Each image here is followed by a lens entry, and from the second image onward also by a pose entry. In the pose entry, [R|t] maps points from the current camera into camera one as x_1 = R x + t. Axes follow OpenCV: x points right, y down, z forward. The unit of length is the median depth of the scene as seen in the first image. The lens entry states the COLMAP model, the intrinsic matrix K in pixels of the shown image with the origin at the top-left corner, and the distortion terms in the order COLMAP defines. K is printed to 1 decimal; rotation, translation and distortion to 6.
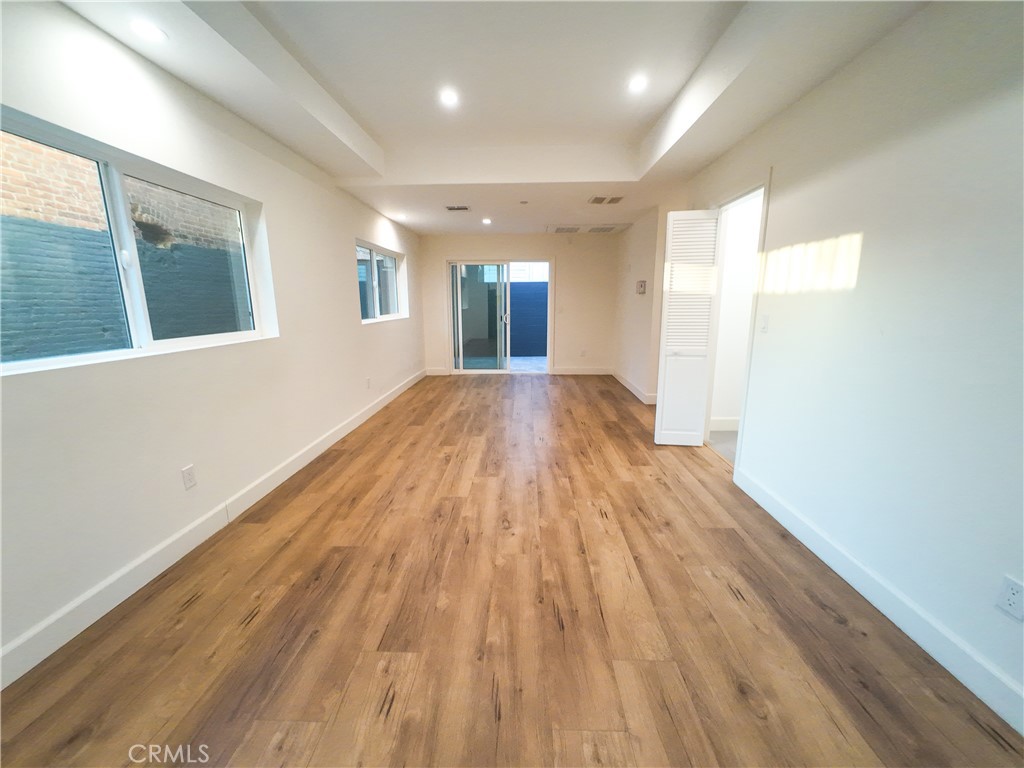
lens RADIAL K [[393.8, 0, 513.8], [0, 393.8, 384.0], [0, 0, 1]] dist [-0.007774, 0.002779]
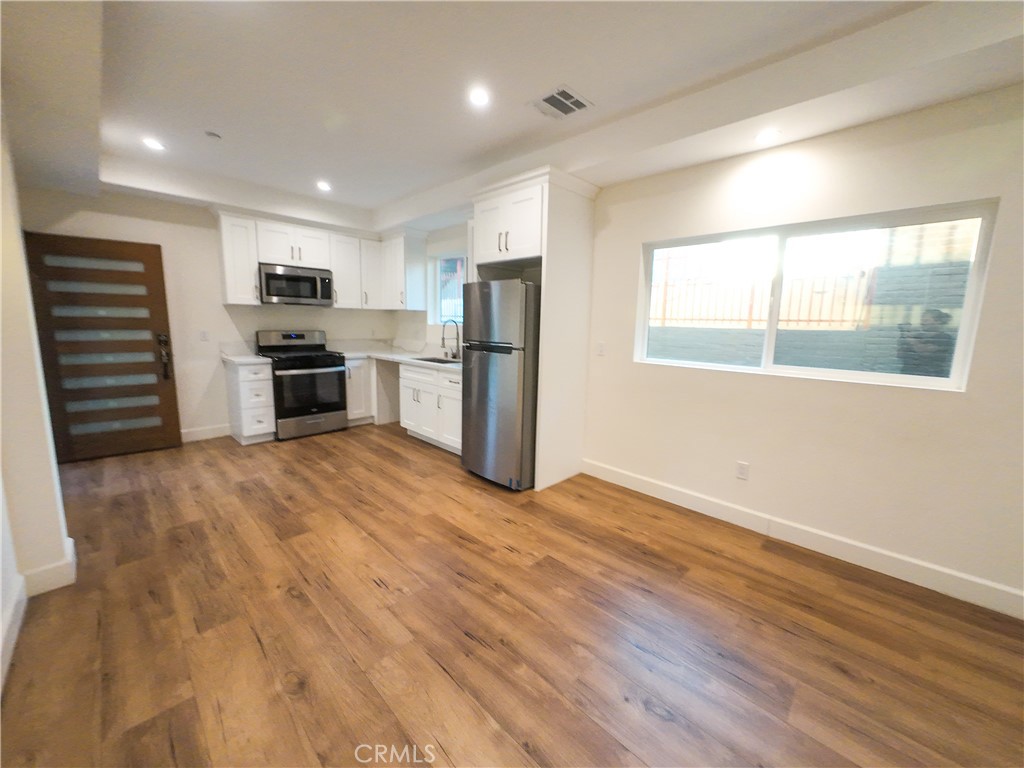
lens RADIAL K [[393.8, 0, 513.8], [0, 393.8, 384.0], [0, 0, 1]] dist [-0.007774, 0.002779]
pose [[-0.675271, 0.105778, -0.729946, 0.442921], [-0.168814, 0.941227, 0.292564, -0.213797], [0.717991, 0.320785, -0.617726, 0.909569]]
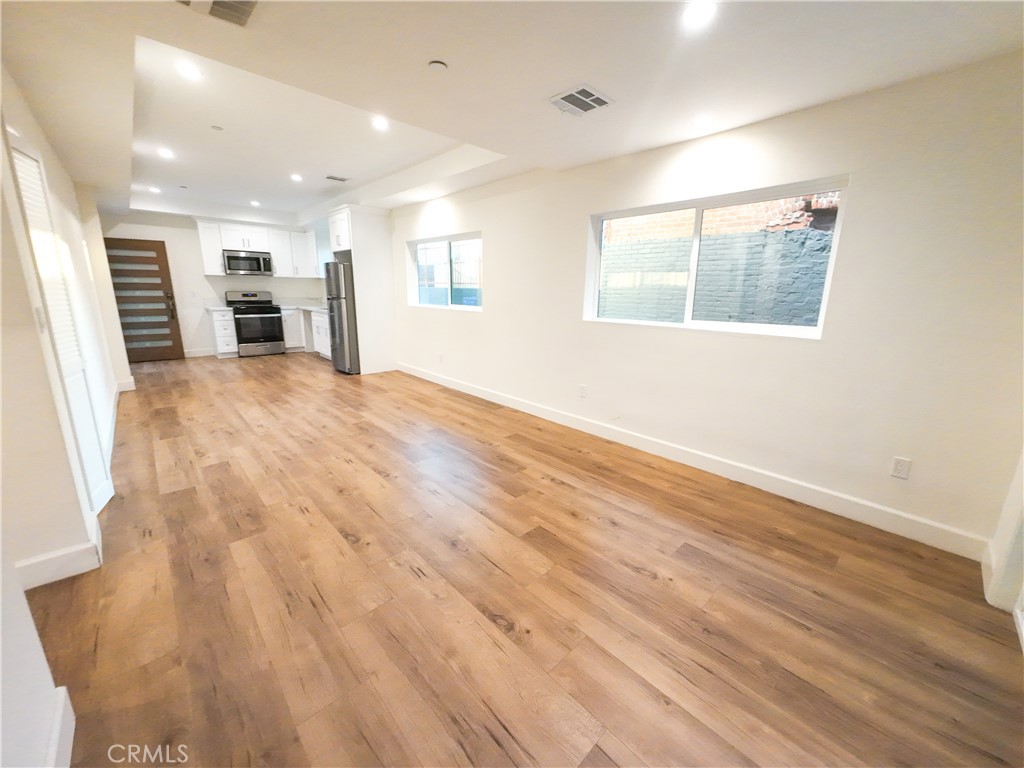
lens RADIAL K [[393.8, 0, 513.8], [0, 393.8, 384.0], [0, 0, 1]] dist [-0.007774, 0.002779]
pose [[-0.706438, 0.159979, -0.689458, 0.510352], [-0.159164, 0.913262, 0.374993, -0.510842], [0.689646, 0.374646, -0.619700, 2.350010]]
